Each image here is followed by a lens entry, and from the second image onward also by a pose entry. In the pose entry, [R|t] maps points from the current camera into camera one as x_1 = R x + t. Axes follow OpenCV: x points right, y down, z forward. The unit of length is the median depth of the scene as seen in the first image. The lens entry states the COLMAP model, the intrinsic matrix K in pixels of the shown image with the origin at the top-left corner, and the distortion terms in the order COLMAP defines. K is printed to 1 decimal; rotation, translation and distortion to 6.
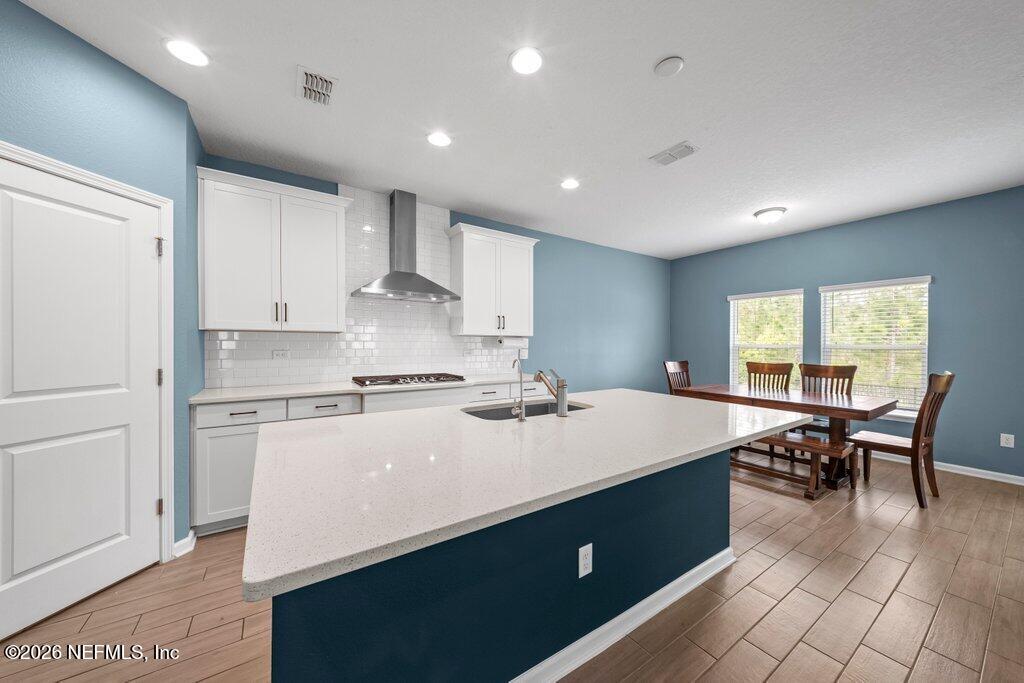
lens RADIAL K [[357.0, 0, 513.4], [0, 357.0, 346.1], [0, 0, 1]] dist [0.010707, -0.004236]
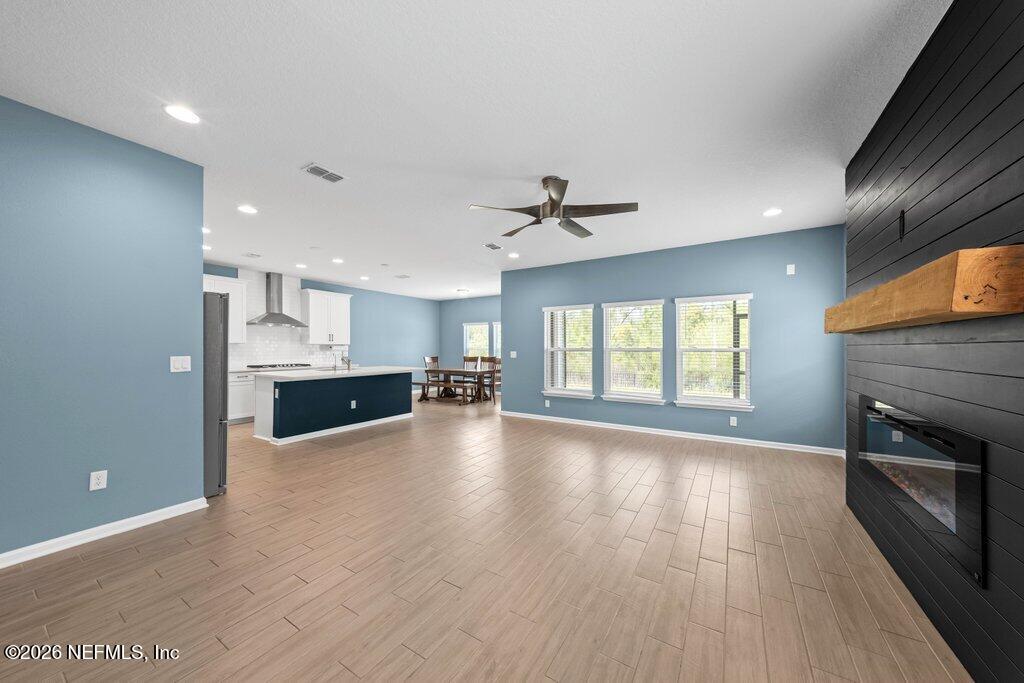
lens RADIAL K [[357.0, 0, 513.4], [0, 357.0, 346.1], [0, 0, 1]] dist [0.010707, -0.004236]
pose [[0.911383, -0.002948, 0.411549, 0.073125], [0.006290, 0.999957, -0.006766, -0.000199], [-0.411512, 0.008755, 0.911362, -1.274271]]
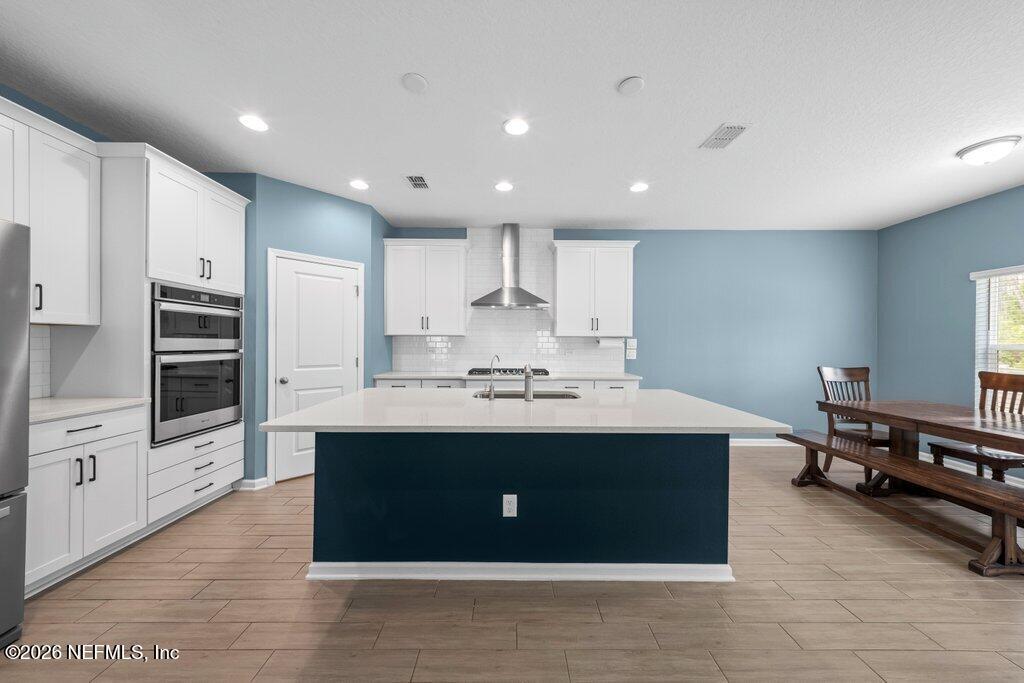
lens RADIAL K [[357.0, 0, 513.4], [0, 357.0, 346.1], [0, 0, 1]] dist [0.010707, -0.004236]
pose [[0.834313, 0.004117, -0.551275, 0.369127], [-0.004472, 0.999990, 0.000700, 0.000249], [0.551272, 0.001881, 0.834323, -0.042294]]
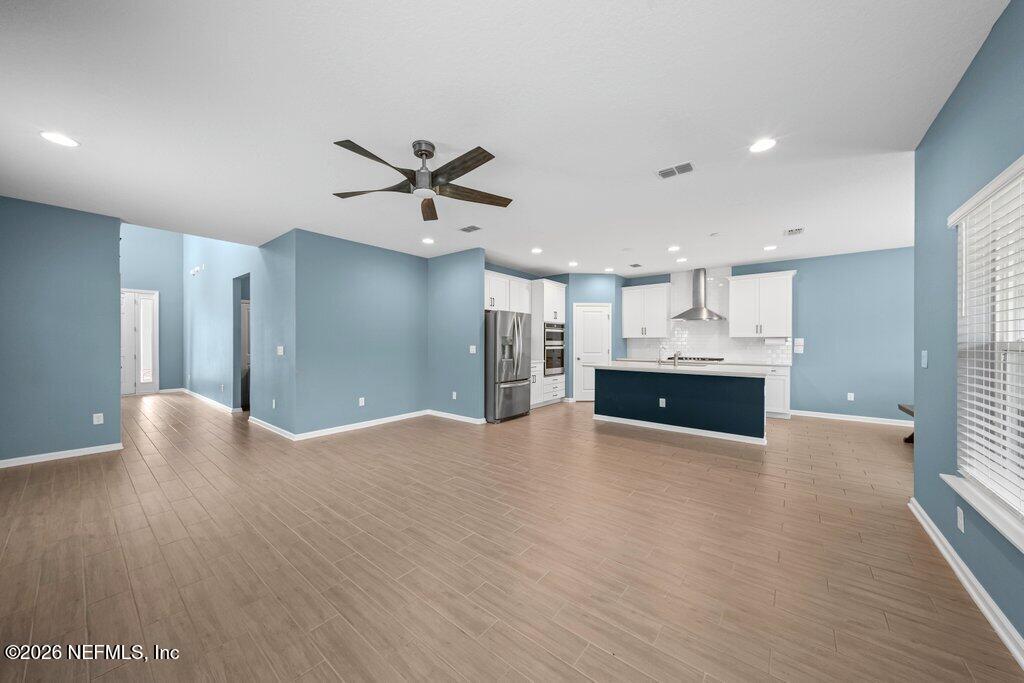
lens RADIAL K [[353.6, 0, 508.0], [0, 353.6, 344.2], [0, 0, 1]] dist [0.008689, -0.000051]
pose [[0.293409, -0.001215, -0.955986, 1.223065], [-0.004476, 0.999986, -0.002645, 0.012619], [0.955977, 0.005055, 0.293399, -0.593874]]
